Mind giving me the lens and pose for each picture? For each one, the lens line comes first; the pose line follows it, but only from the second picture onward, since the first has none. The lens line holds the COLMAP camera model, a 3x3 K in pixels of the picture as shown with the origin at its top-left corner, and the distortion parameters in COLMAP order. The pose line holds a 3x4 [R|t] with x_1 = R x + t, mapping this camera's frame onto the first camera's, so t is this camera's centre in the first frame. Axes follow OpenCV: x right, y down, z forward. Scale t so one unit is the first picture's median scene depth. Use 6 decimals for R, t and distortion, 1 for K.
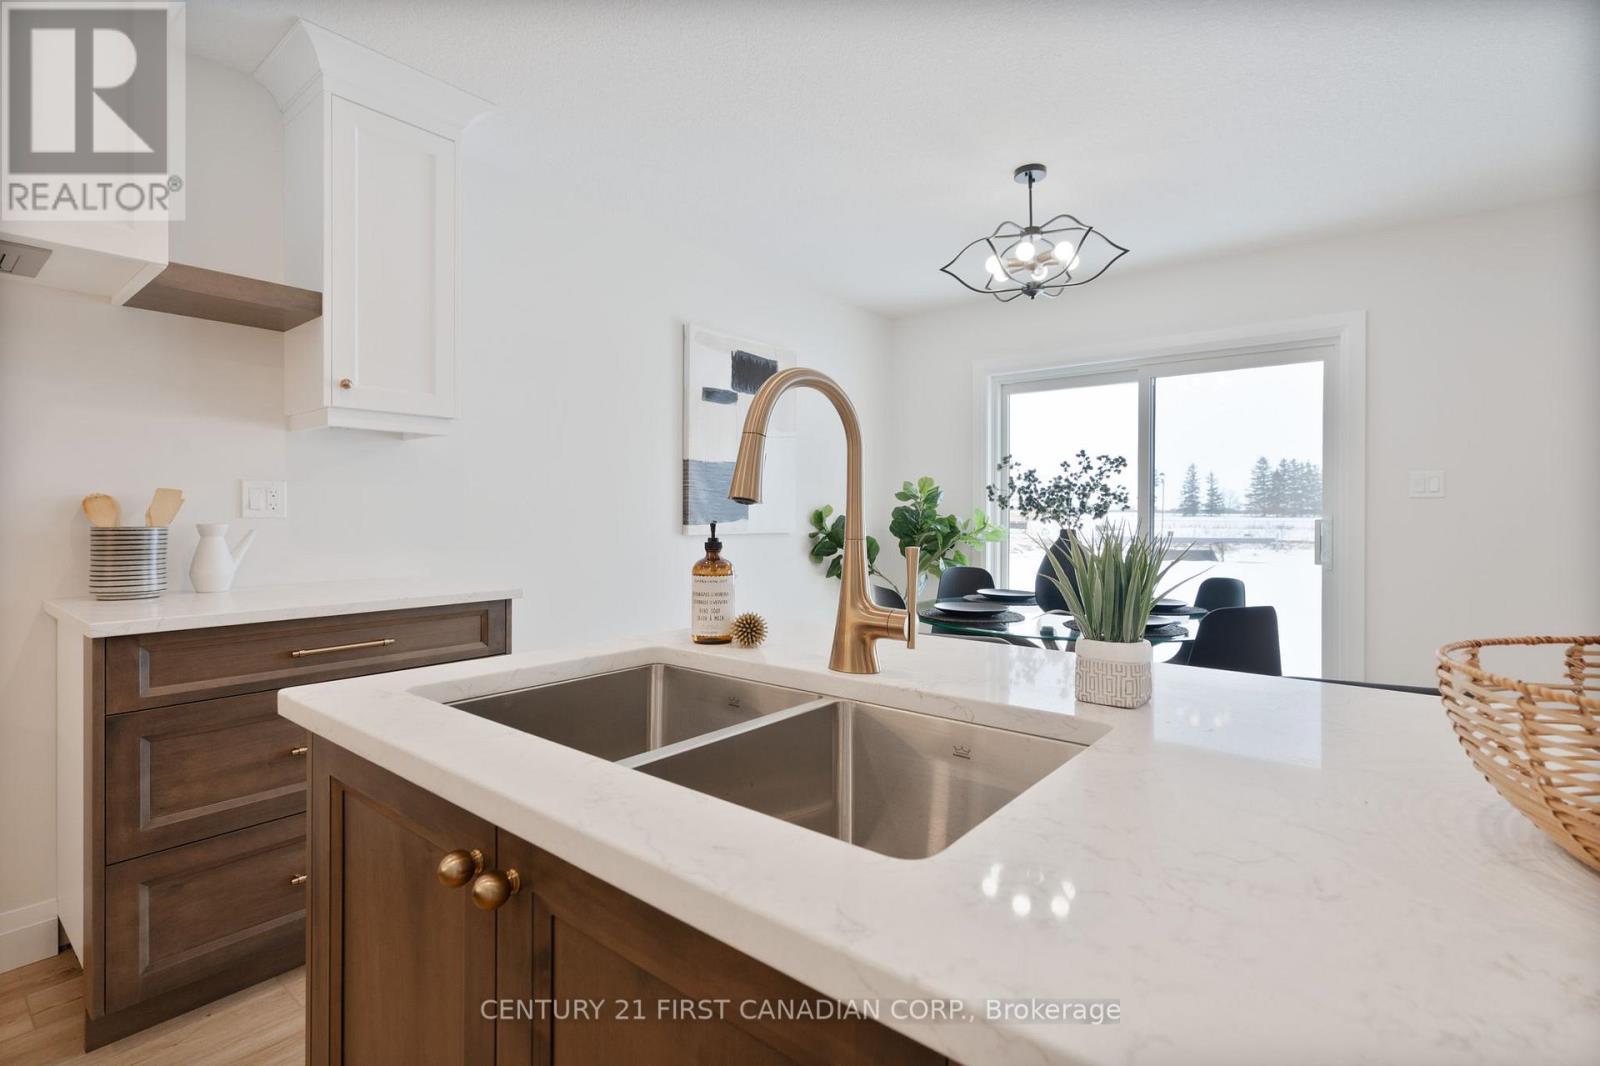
lens RADIAL K [[749.9, 0, 791.1], [0, 749.9, 512.9], [0, 0, 1]] dist [0.000404, -0.000041]
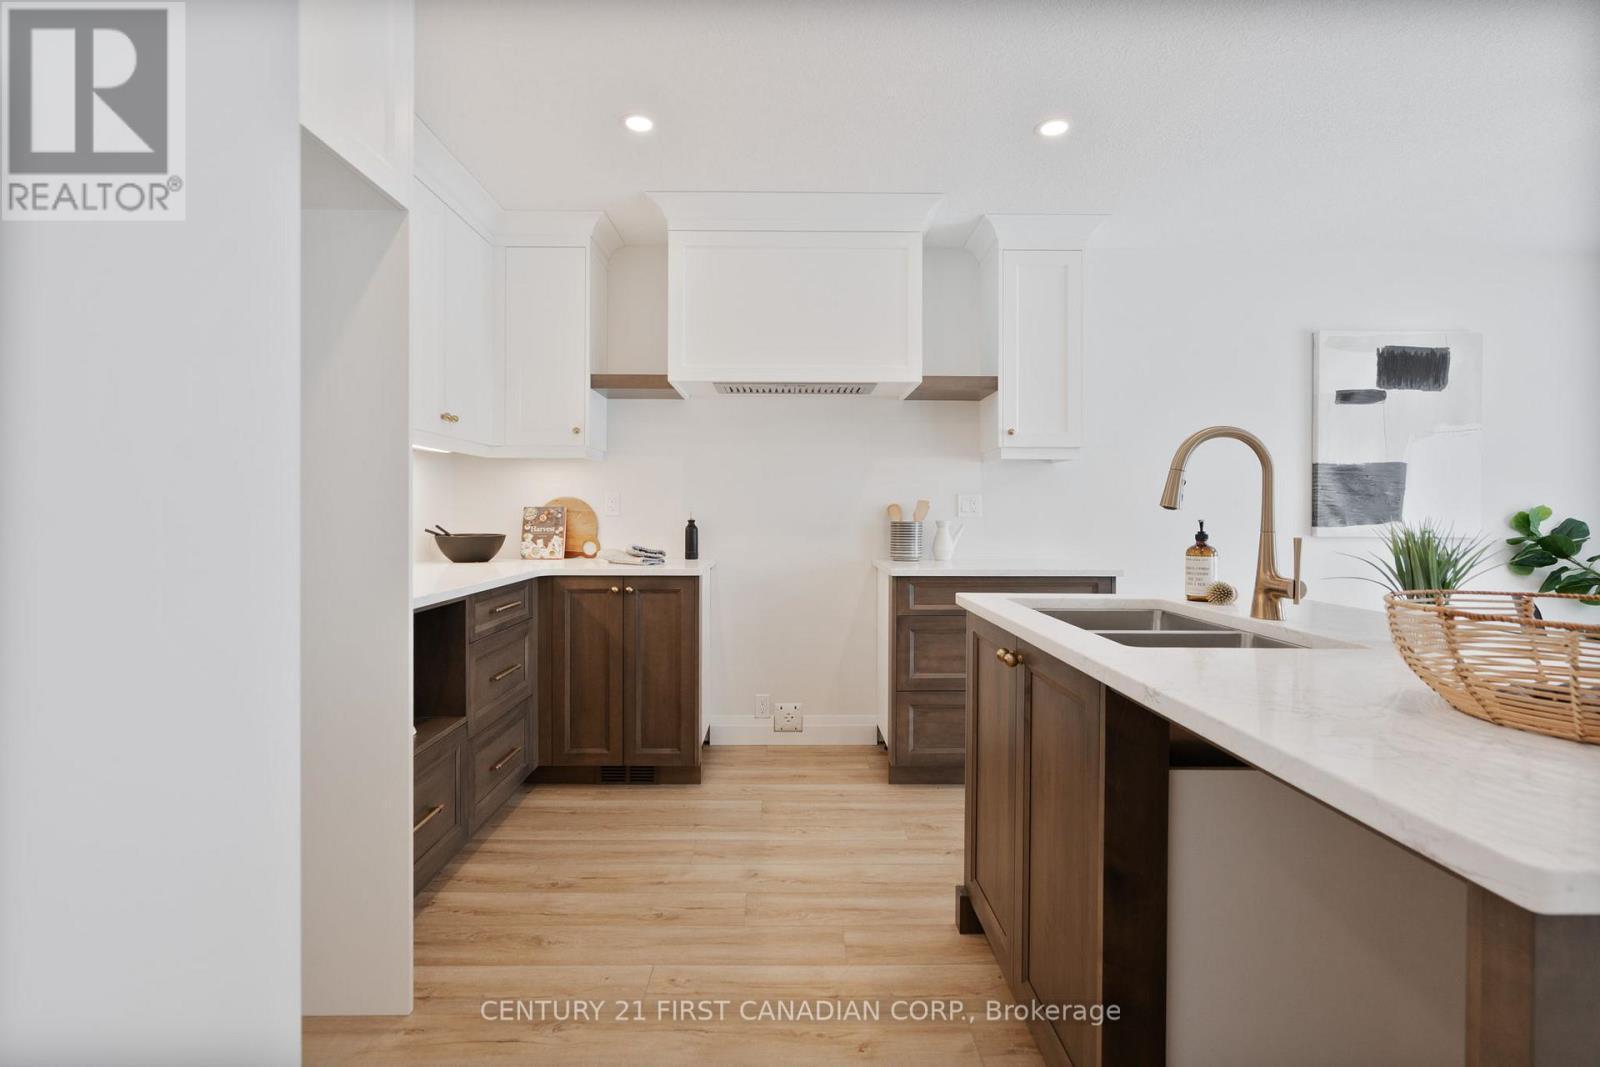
lens RADIAL K [[749.9, 0, 795.5], [0, 749.9, 515.0], [0, 0, 1]] dist [0.000404, -0.000041]
pose [[0.644919, 0.002349, -0.764247, 0.322808], [-0.002038, 0.999997, 0.001354, 0.000342], [0.764248, 0.000685, 0.644922, -0.364621]]
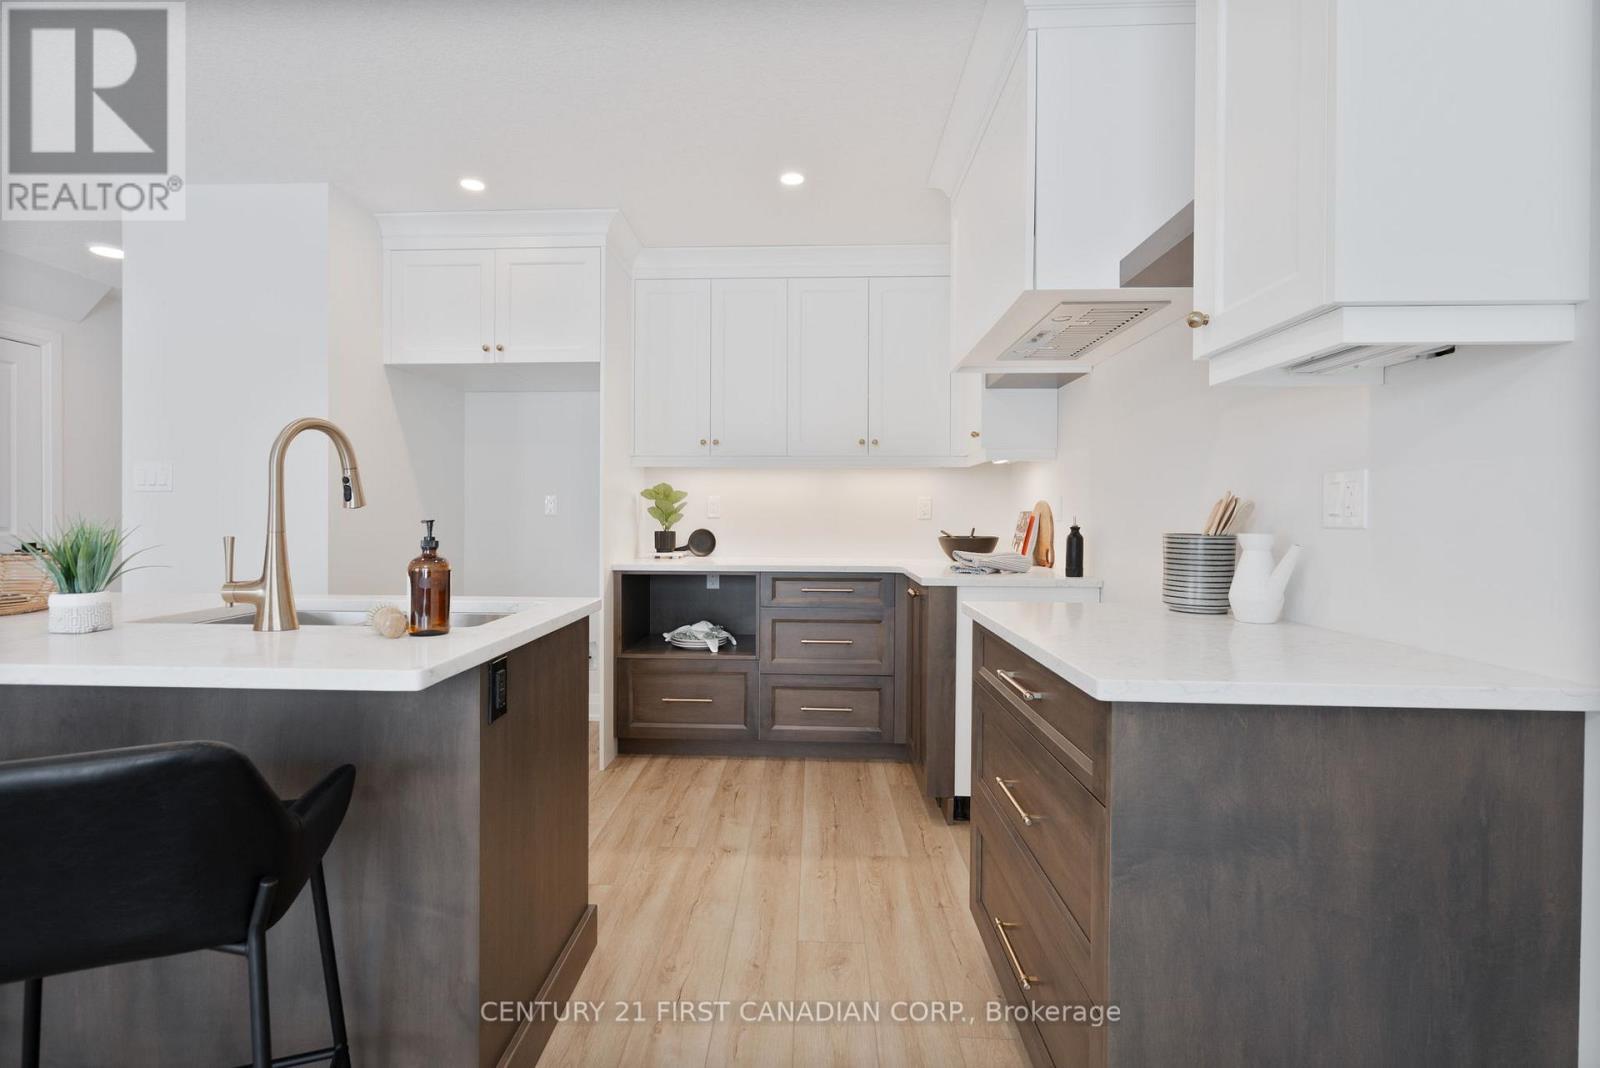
lens RADIAL K [[749.9, 0, 778.6], [0, 749.9, 519.2], [0, 0, 1]] dist [0.000404, -0.000041]
pose [[-0.800598, -0.005404, -0.599178, 0.086120], [-0.009458, 0.999949, 0.003619, 0.000534], [0.599127, 0.008564, -0.800608, 1.337513]]
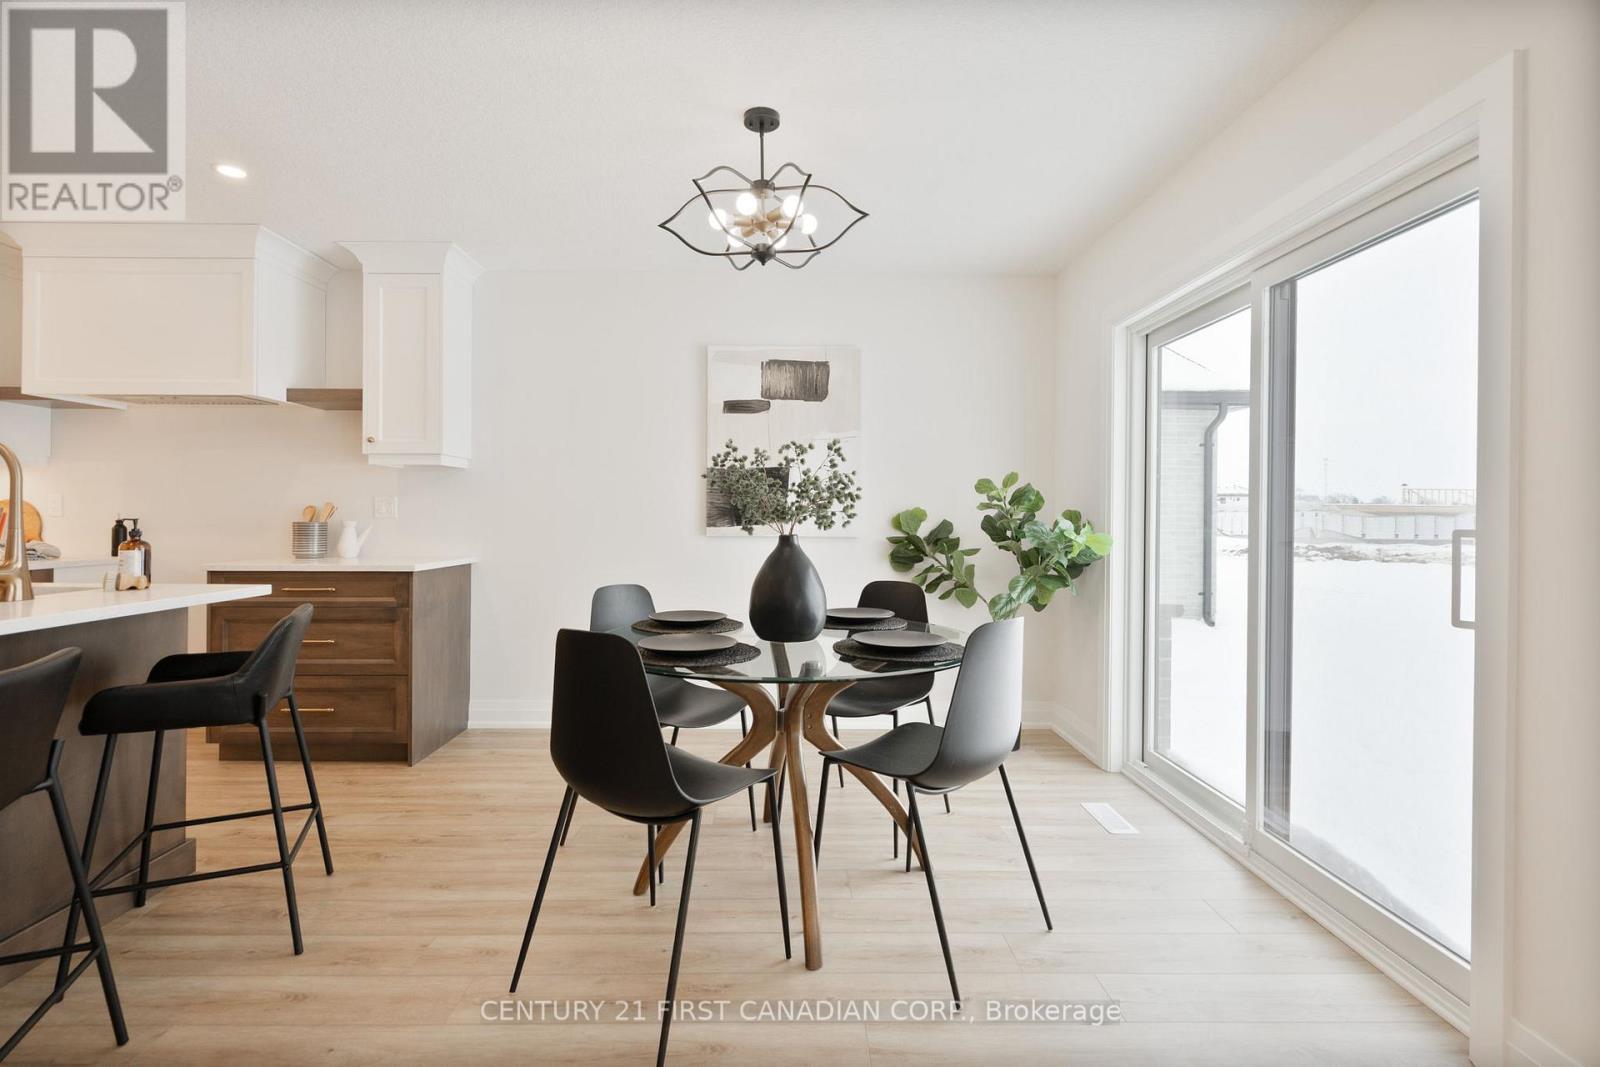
lens RADIAL K [[749.9, 0, 791.3], [0, 749.9, 514.2], [0, 0, 1]] dist [0.000404, -0.000041]
pose [[0.641933, -0.001522, -0.766760, 1.370368], [-0.001886, 0.999992, -0.003564, 0.002110], [0.766759, 0.003735, 0.641924, 0.654431]]
